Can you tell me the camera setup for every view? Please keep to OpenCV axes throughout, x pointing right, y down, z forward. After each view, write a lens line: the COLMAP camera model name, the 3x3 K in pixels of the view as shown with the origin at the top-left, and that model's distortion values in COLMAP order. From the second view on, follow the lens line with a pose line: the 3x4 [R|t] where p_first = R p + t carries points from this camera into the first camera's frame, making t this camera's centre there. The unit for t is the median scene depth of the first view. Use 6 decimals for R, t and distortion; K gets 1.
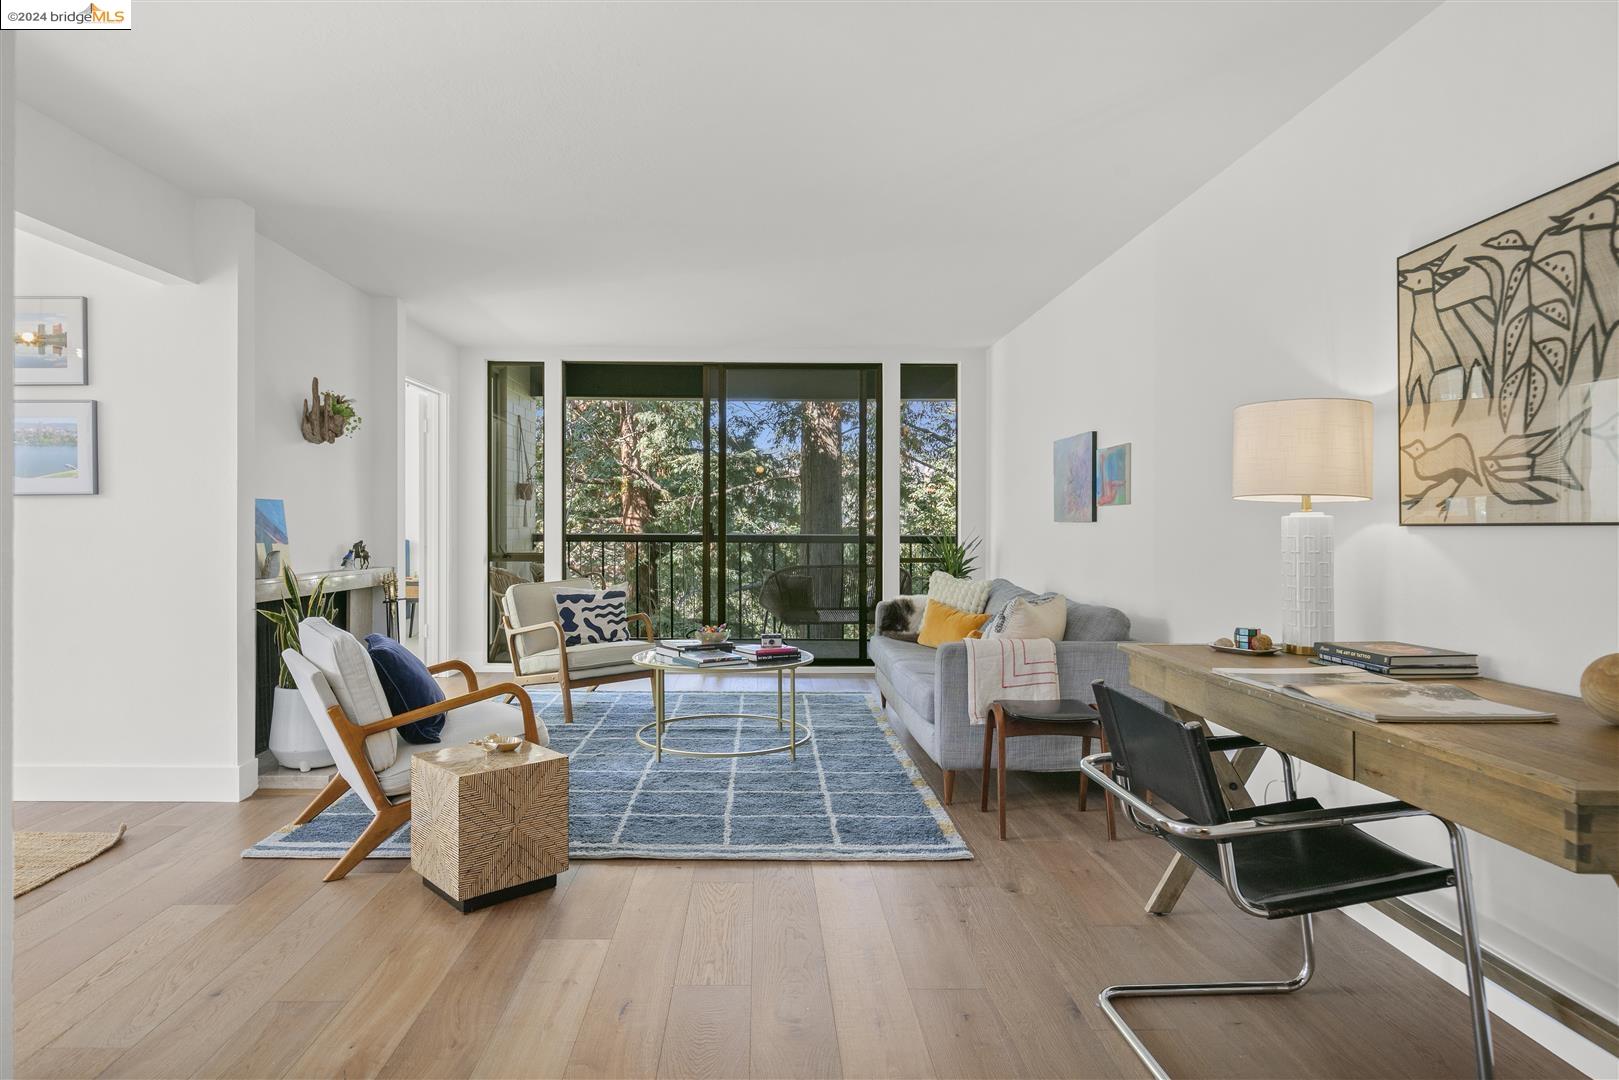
lens RADIAL K [[934.5, 0, 769.6], [0, 934.5, 522.0], [0, 0, 1]] dist [0.007202, -0.000310]
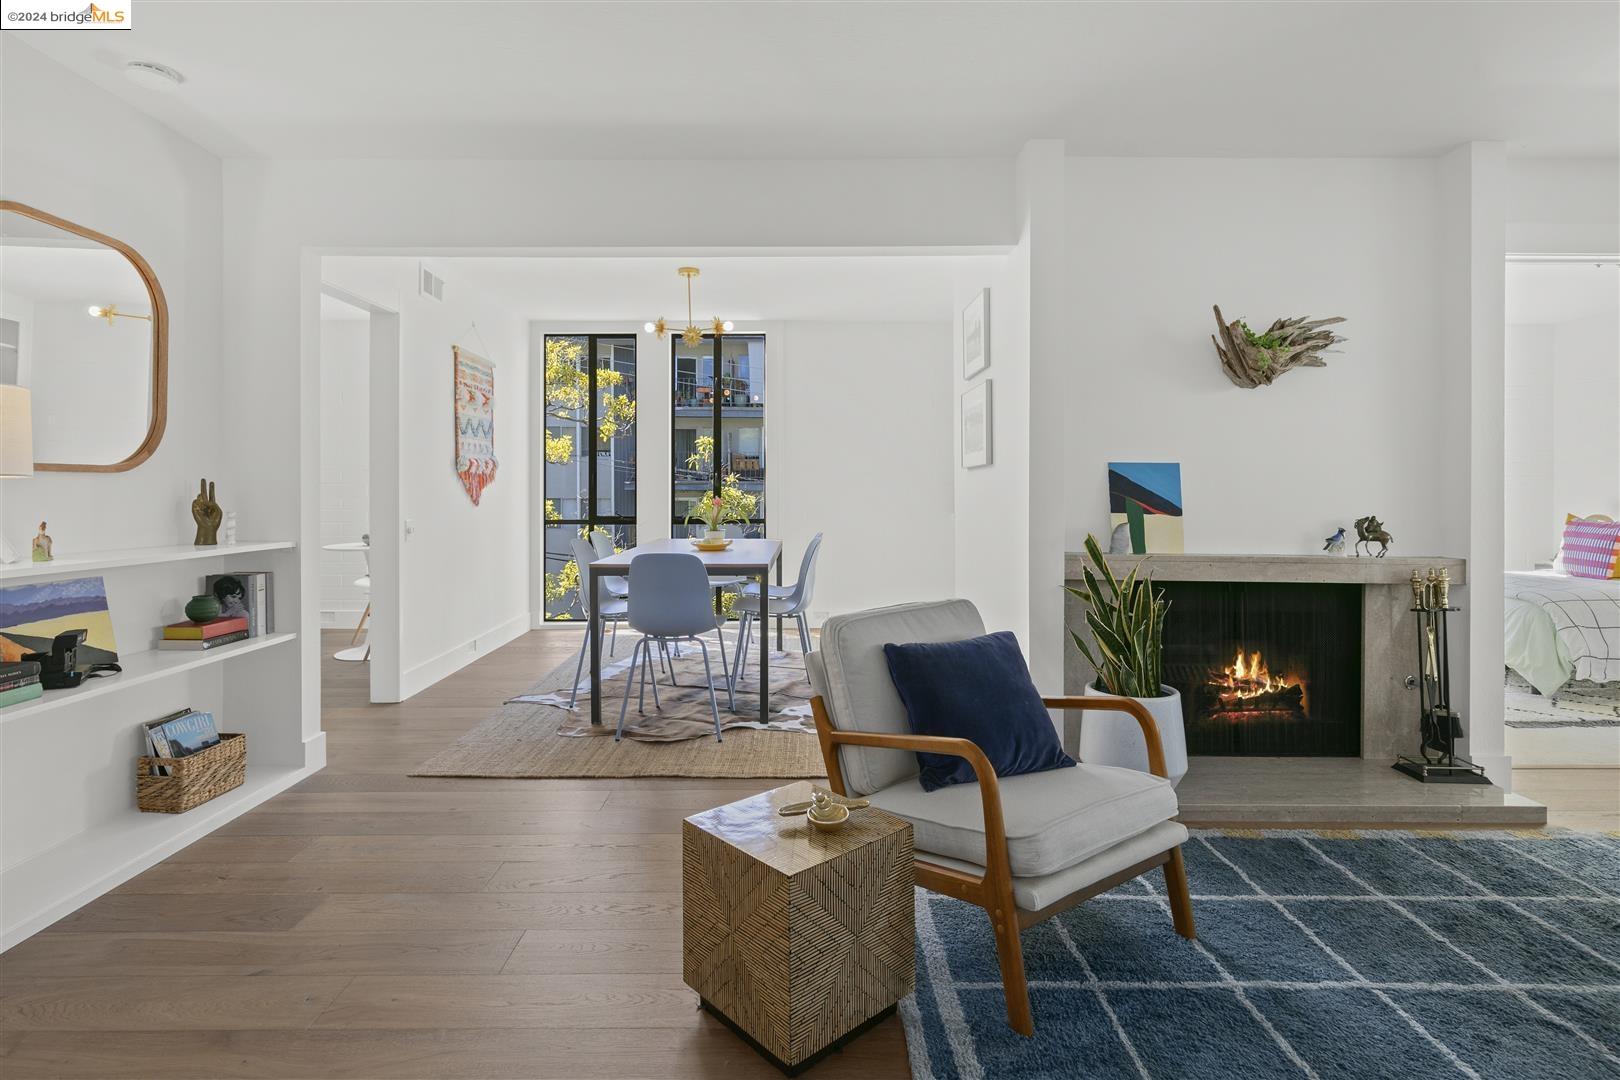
lens RADIAL K [[803.6, 0, 789.1], [0, 803.6, 495.6], [0, 0, 1]] dist [-0.003126, 0.000282]
pose [[-0.014458, 0.003758, -0.999888, 0.197122], [-0.002598, 0.999989, 0.003796, 0.004044], [0.999892, 0.002653, -0.014449, 0.667157]]
